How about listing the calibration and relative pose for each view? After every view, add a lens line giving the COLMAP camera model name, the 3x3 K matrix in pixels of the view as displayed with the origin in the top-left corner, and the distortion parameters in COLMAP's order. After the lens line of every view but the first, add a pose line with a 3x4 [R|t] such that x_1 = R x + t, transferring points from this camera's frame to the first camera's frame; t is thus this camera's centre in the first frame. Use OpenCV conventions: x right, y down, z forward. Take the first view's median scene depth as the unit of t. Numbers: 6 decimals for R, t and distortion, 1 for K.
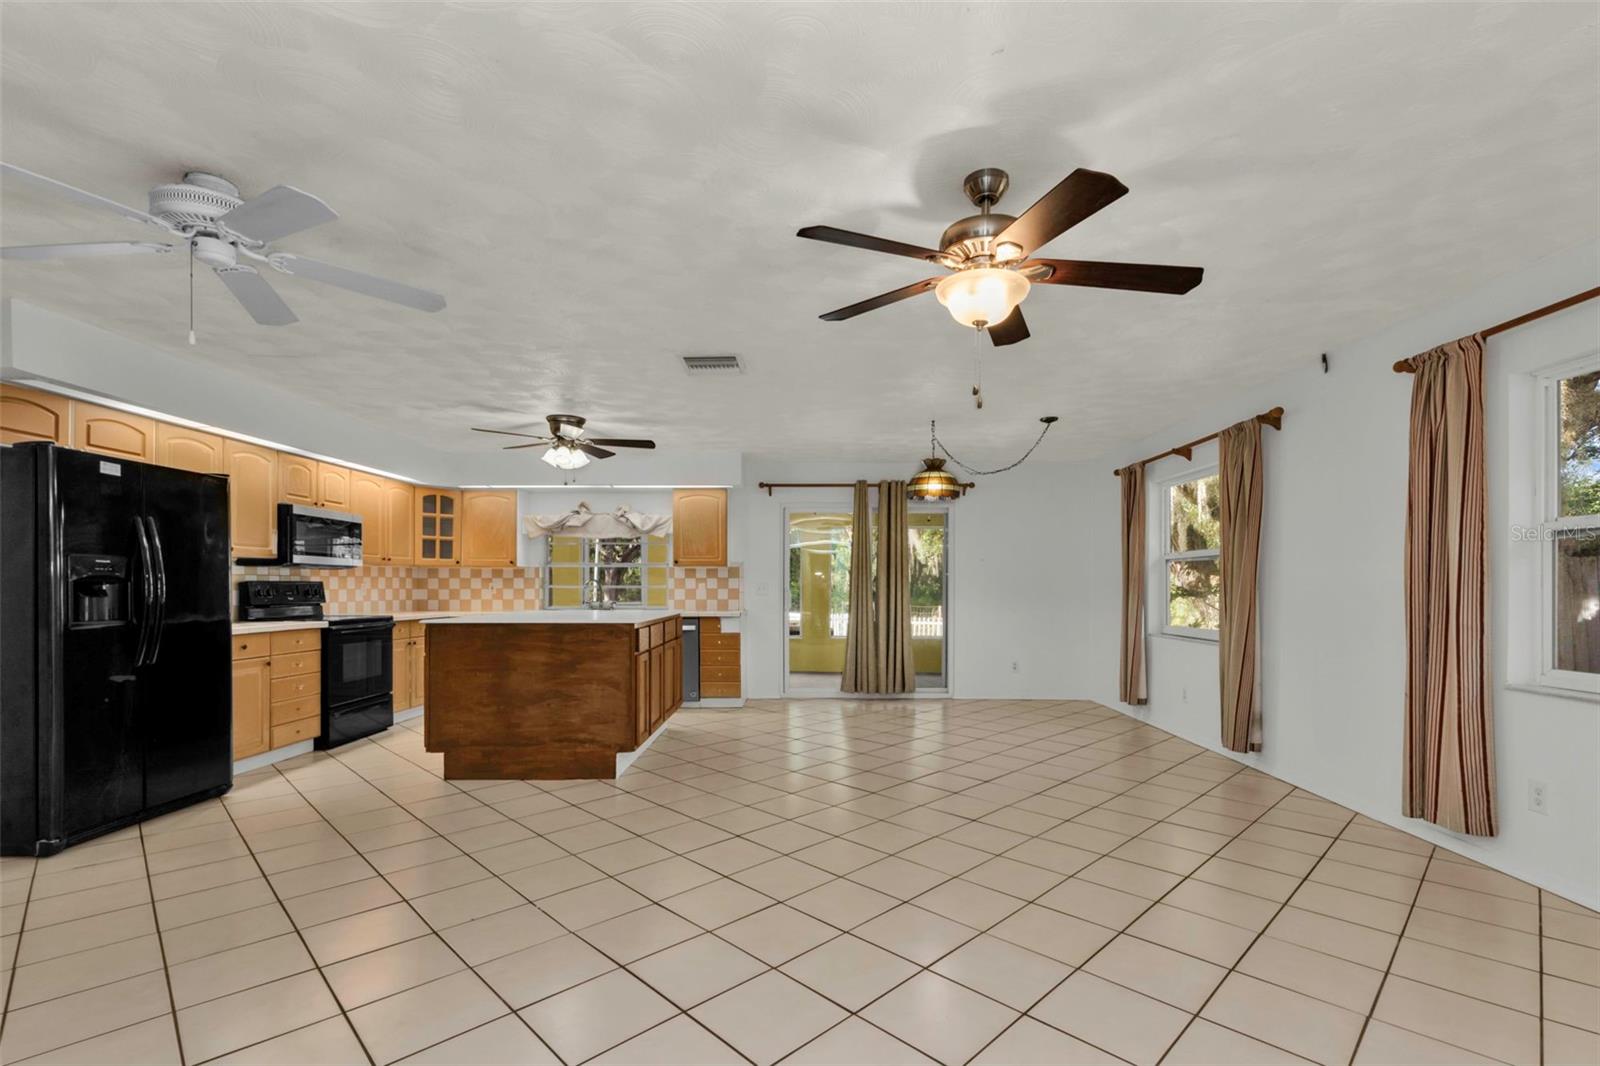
lens RADIAL K [[712.4, 0, 802.7], [0, 712.4, 588.1], [0, 0, 1]] dist [0.013207, 0.000005]
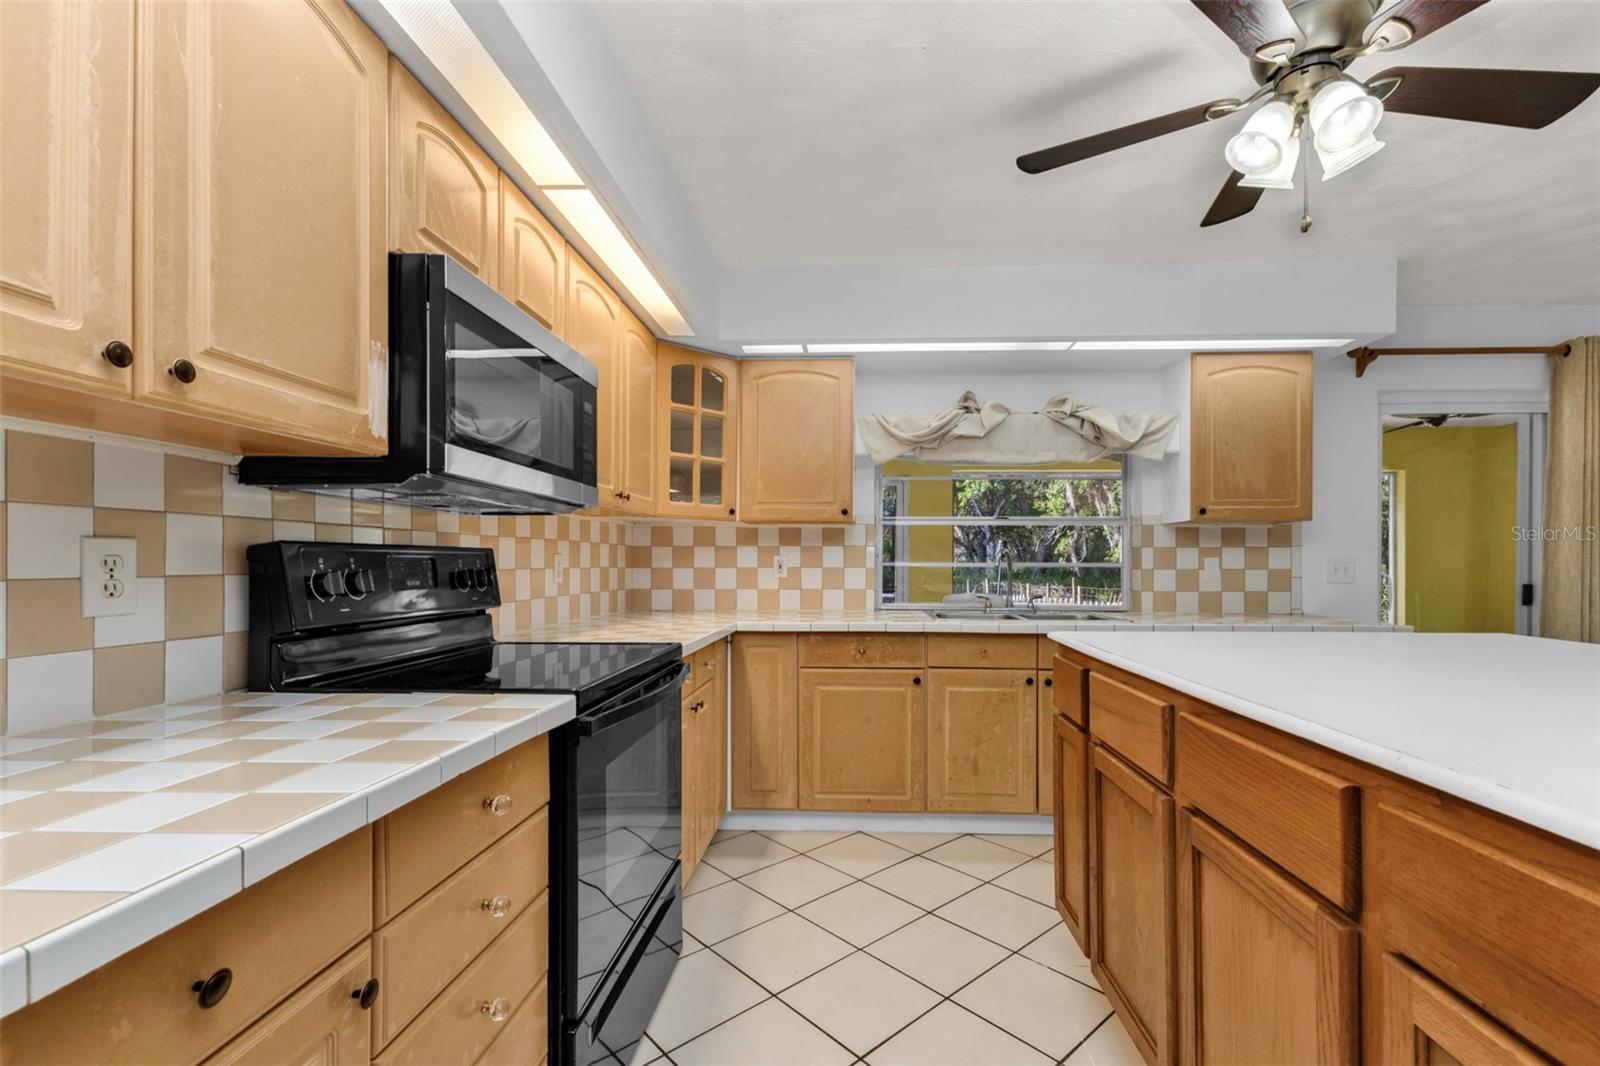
lens RADIAL K [[703.5, 0, 835.2], [0, 703.5, 563.1], [0, 0, 1]] dist [0.013646, -0.004574]
pose [[0.999733, 0.003022, -0.022922, -0.451644], [-0.003075, 0.999993, -0.002260, -0.001496], [0.022915, 0.002330, 0.999735, 0.598040]]
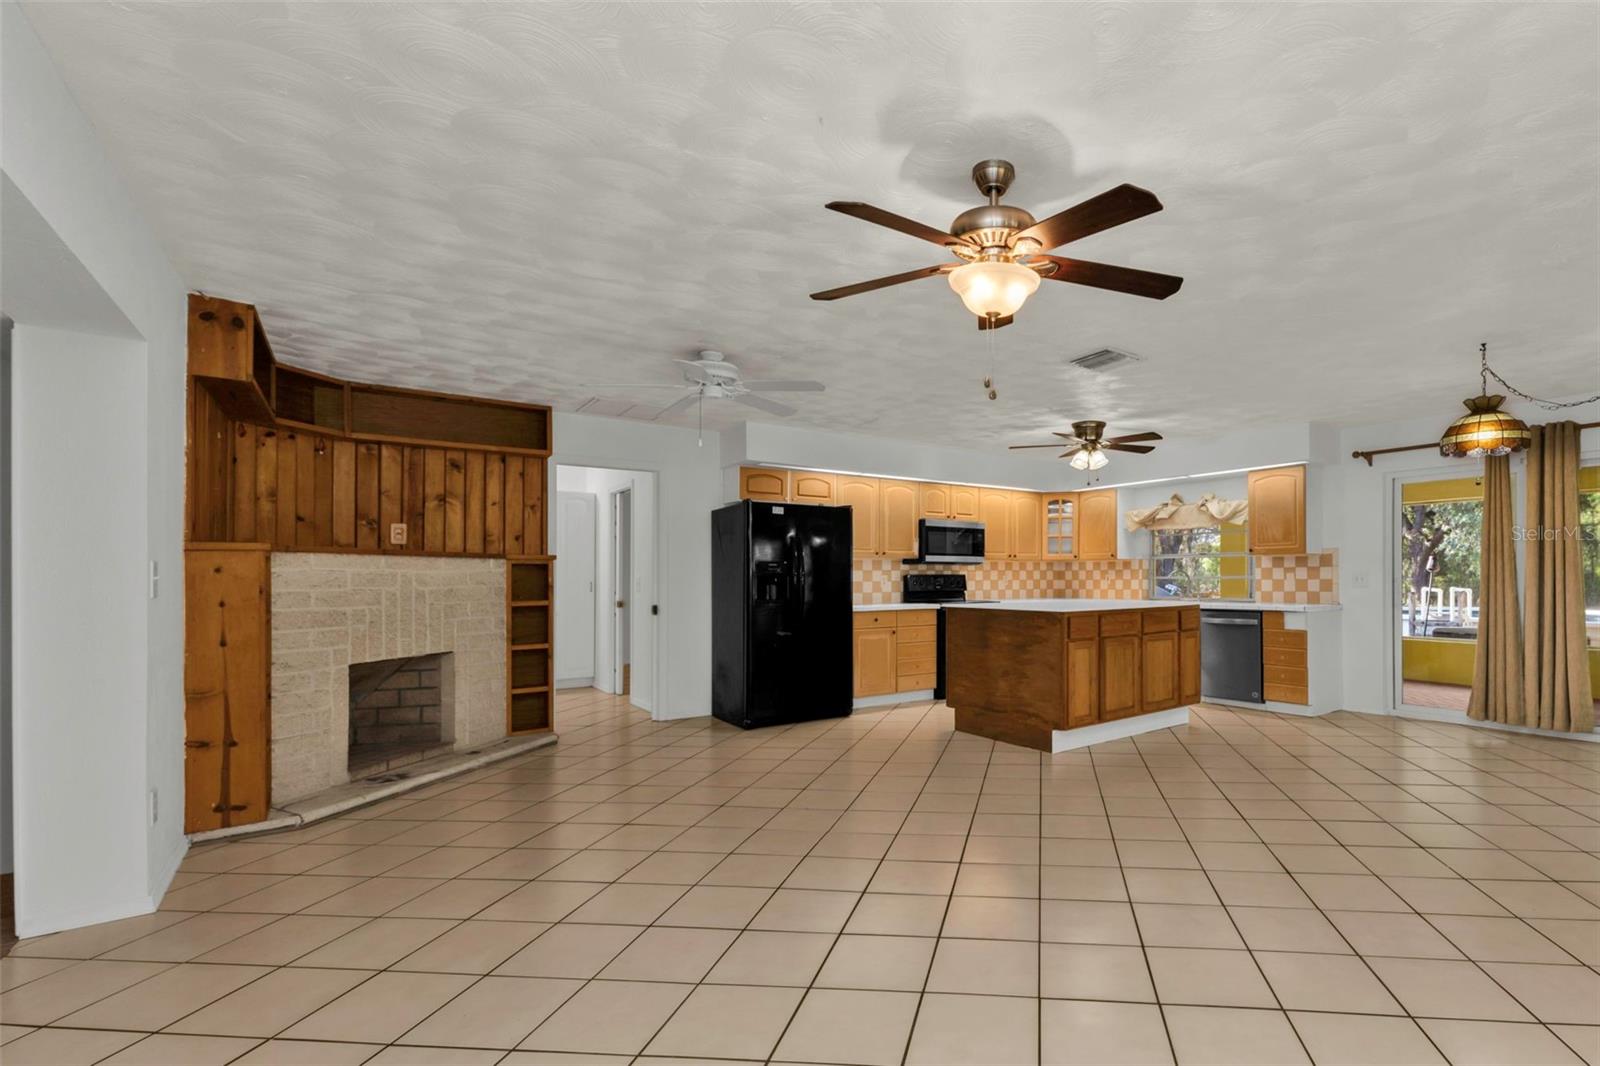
lens RADIAL K [[739.1, 0, 975.9], [0, 739.1, 568.8], [0, 0, 1]] dist [0.005986, 0.000903]
pose [[0.649533, -0.011332, -0.760249, 0.359128], [0.002381, 0.999914, -0.012871, -0.001722], [0.760330, 0.006550, 0.649504, 0.114381]]
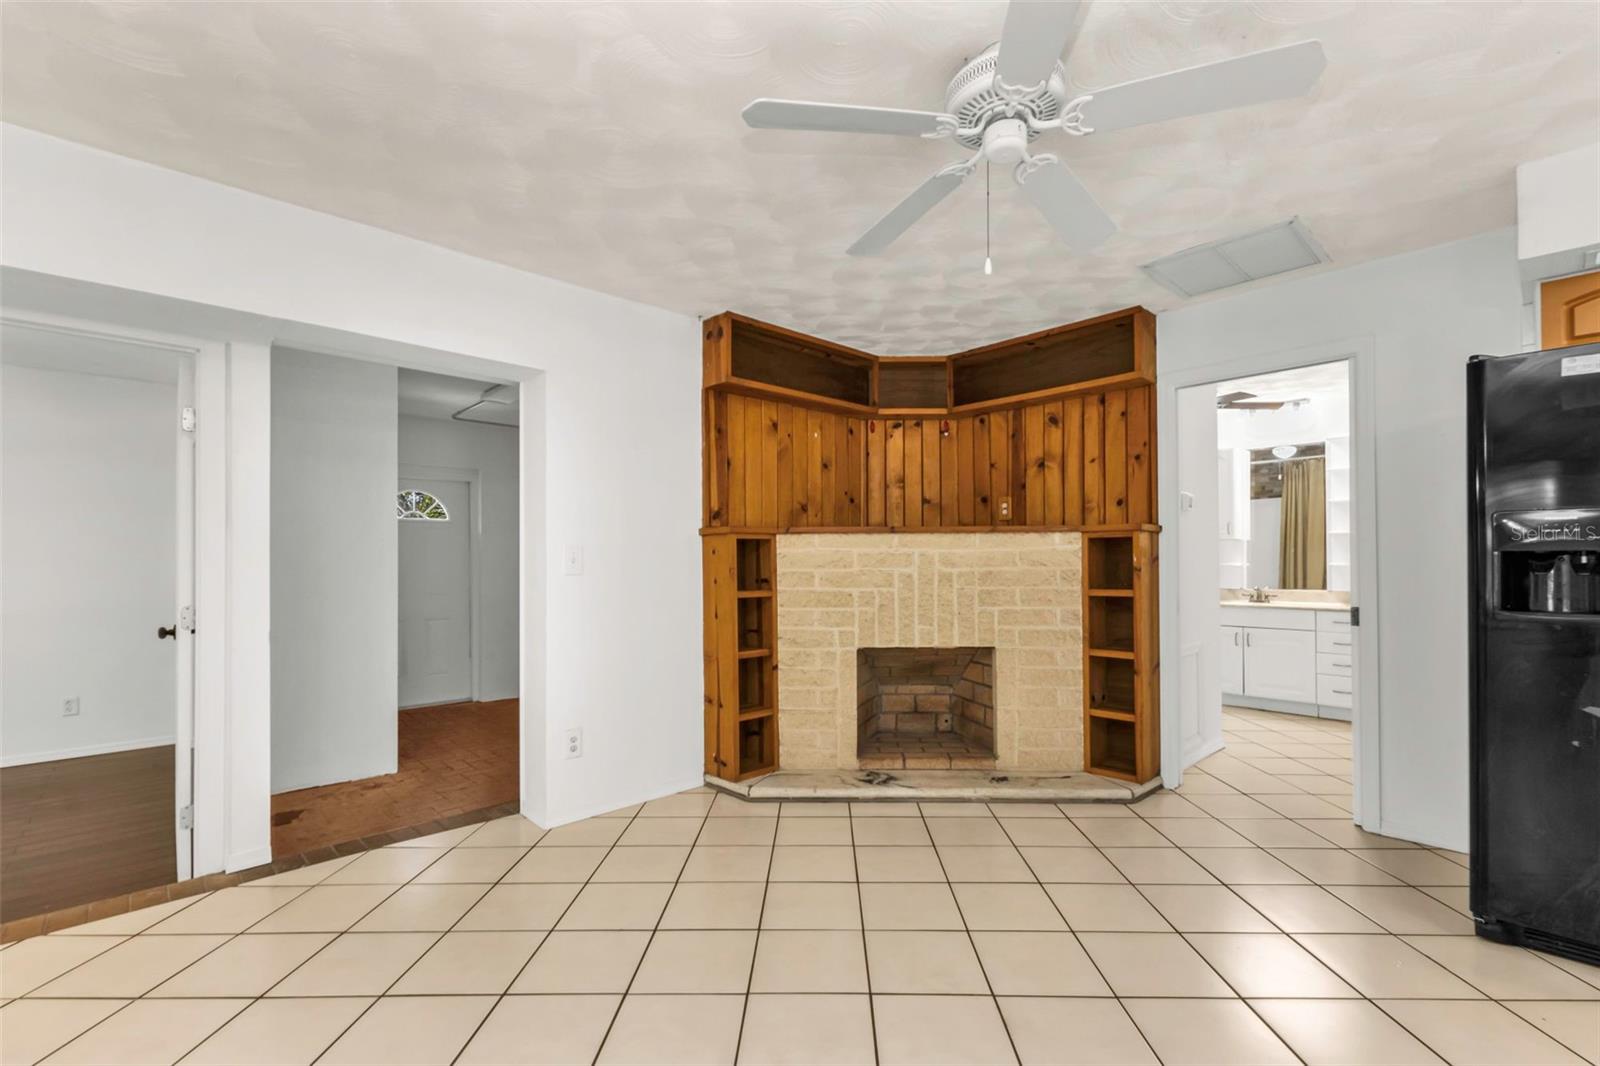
lens RADIAL K [[703.5, 0, 808.1], [0, 703.5, 559.2], [0, 0, 1]] dist [0.013646, -0.004574]
pose [[-0.711159, -0.000717, -0.703031, -0.036973], [0.002323, 0.999992, -0.003369, -0.000654], [0.703028, -0.004029, -0.711151, 0.508727]]
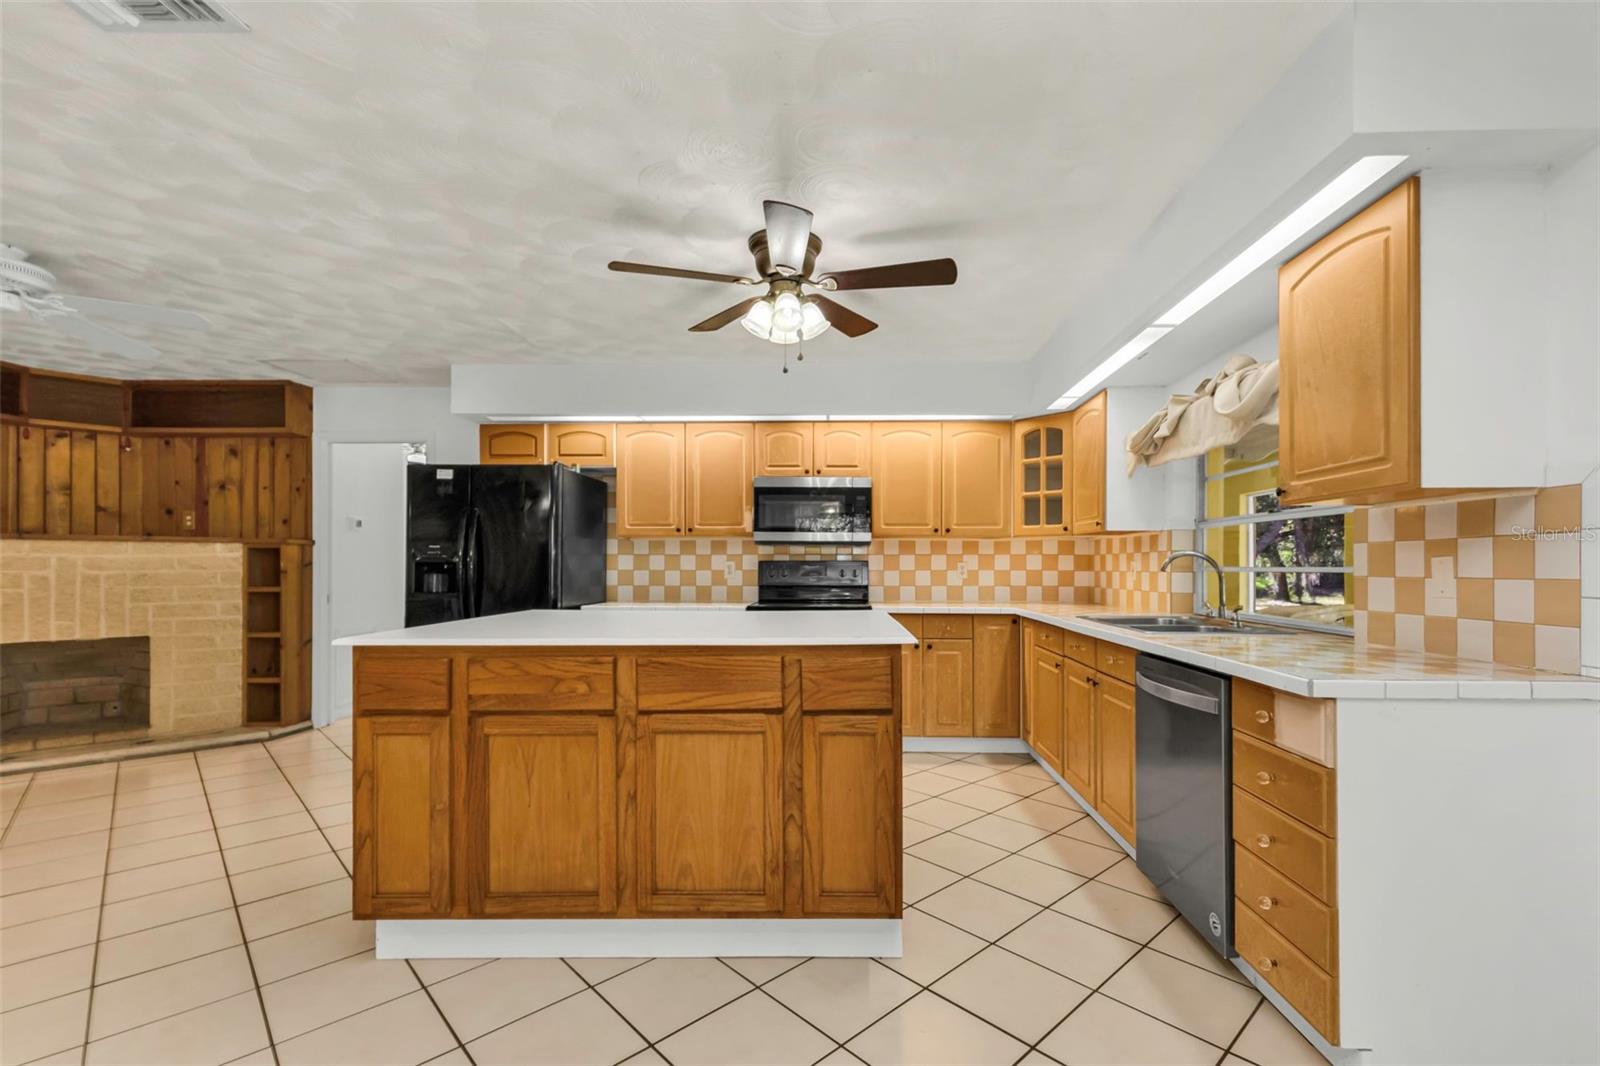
lens RADIAL K [[703.5, 0, 834.3], [0, 703.5, 565.8], [0, 0, 1]] dist [0.013646, -0.004574]
pose [[-0.000176, 0.000123, -1.000000, 0.155684], [-0.004295, 0.999991, 0.000124, -0.003134], [0.999991, 0.004295, -0.000175, 0.891479]]
